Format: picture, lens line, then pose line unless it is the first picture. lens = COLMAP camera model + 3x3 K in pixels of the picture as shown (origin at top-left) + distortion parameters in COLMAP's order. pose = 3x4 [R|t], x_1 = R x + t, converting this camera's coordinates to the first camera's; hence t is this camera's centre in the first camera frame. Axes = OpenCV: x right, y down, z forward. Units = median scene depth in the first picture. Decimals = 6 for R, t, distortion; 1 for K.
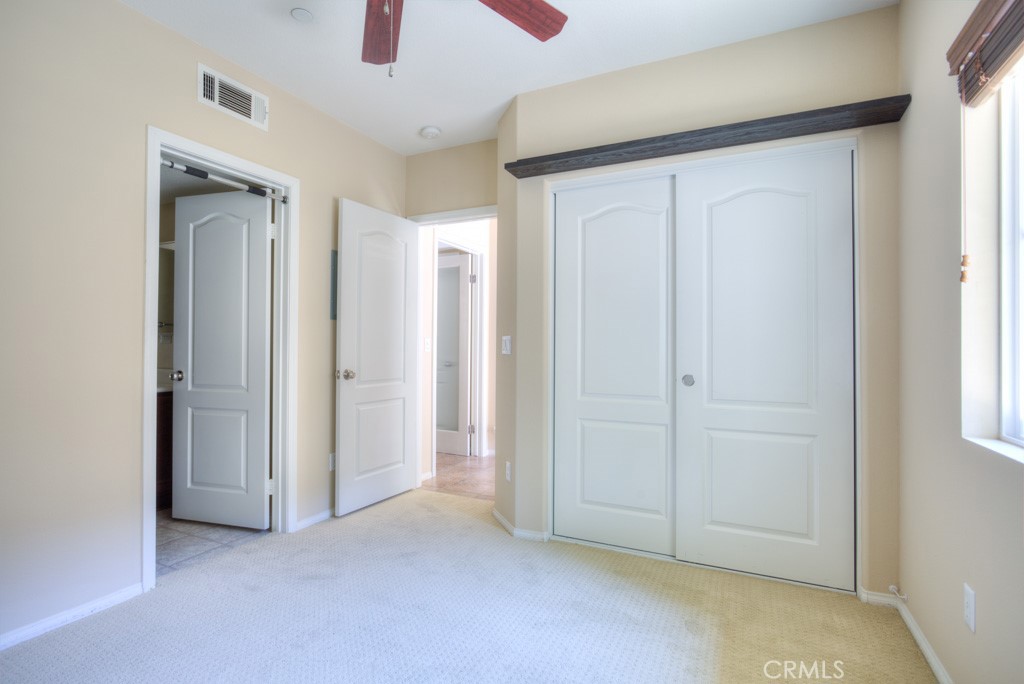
lens RADIAL K [[503.9, 0, 508.8], [0, 503.9, 339.6], [0, 0, 1]] dist [-0.002376, 0.000515]
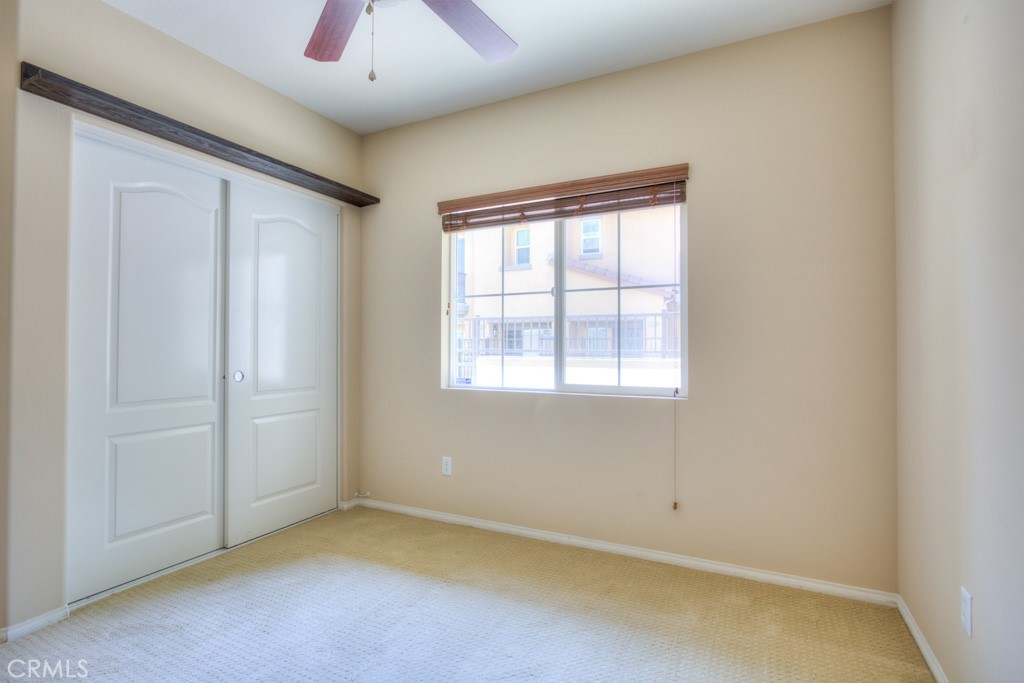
lens RADIAL K [[503.9, 0, 508.8], [0, 503.9, 339.1], [0, 0, 1]] dist [-0.002376, 0.000515]
pose [[0.019427, 0.011630, 0.999744, -0.688204], [-0.011437, 0.999870, -0.011409, 0.006203], [-0.999746, -0.011212, 0.019557, 0.388891]]
